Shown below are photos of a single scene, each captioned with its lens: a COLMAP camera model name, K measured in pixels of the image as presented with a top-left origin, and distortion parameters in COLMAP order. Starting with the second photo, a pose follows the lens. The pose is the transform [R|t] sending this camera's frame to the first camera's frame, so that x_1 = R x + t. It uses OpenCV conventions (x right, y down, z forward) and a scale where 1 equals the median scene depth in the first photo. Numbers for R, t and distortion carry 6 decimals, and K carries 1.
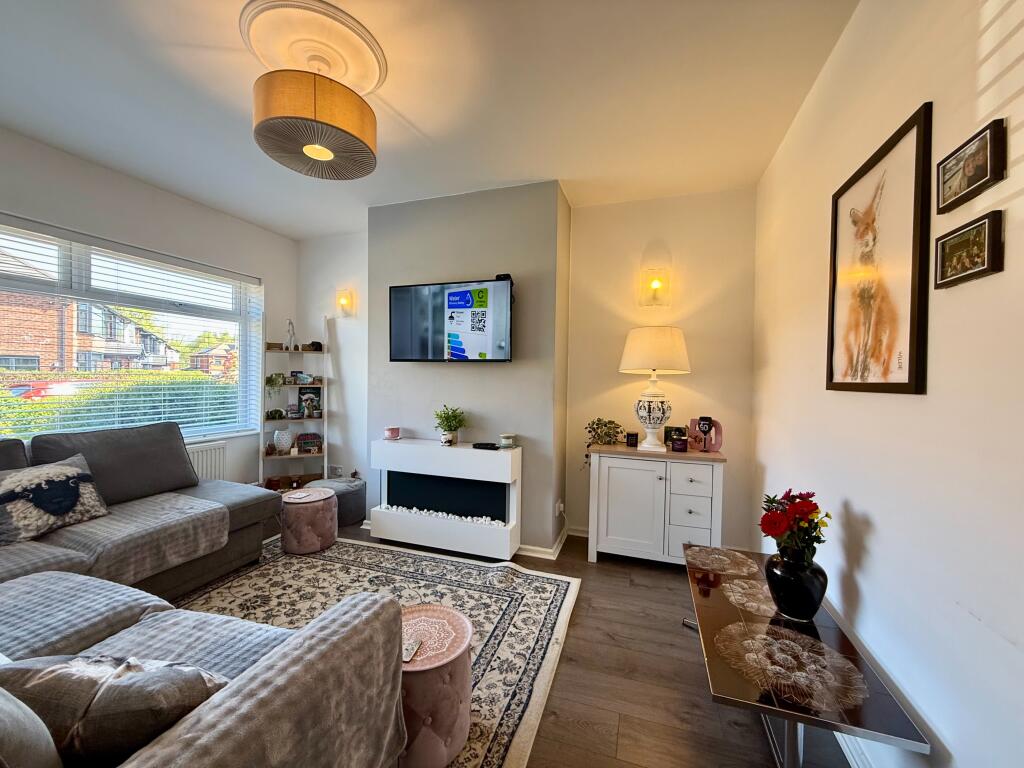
lens RADIAL K [[405.3, 0, 509.1], [0, 405.3, 382.3], [0, 0, 1]] dist [-0.001248, 0.000143]
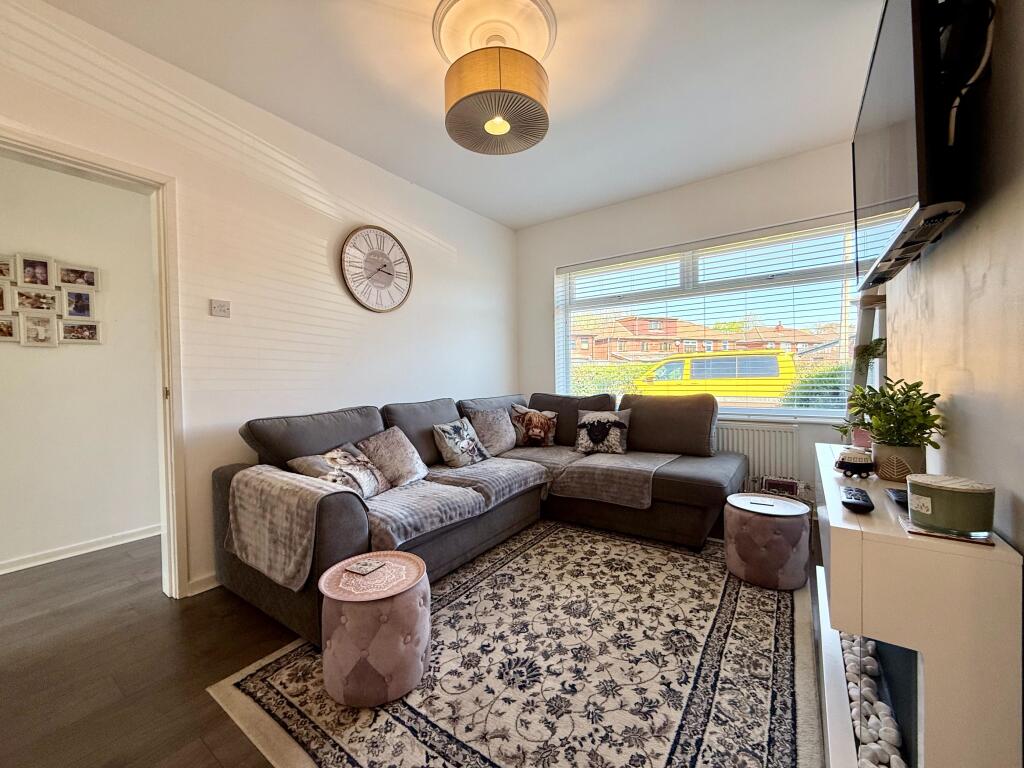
lens RADIAL K [[405.3, 0, 507.5], [0, 405.3, 386.0], [0, 0, 1]] dist [-0.001248, 0.000143]
pose [[-0.287440, 0.013790, -0.957699, 0.388955], [-0.001225, 0.999890, 0.014766, 0.073757], [0.957798, 0.005417, -0.287391, 0.945218]]
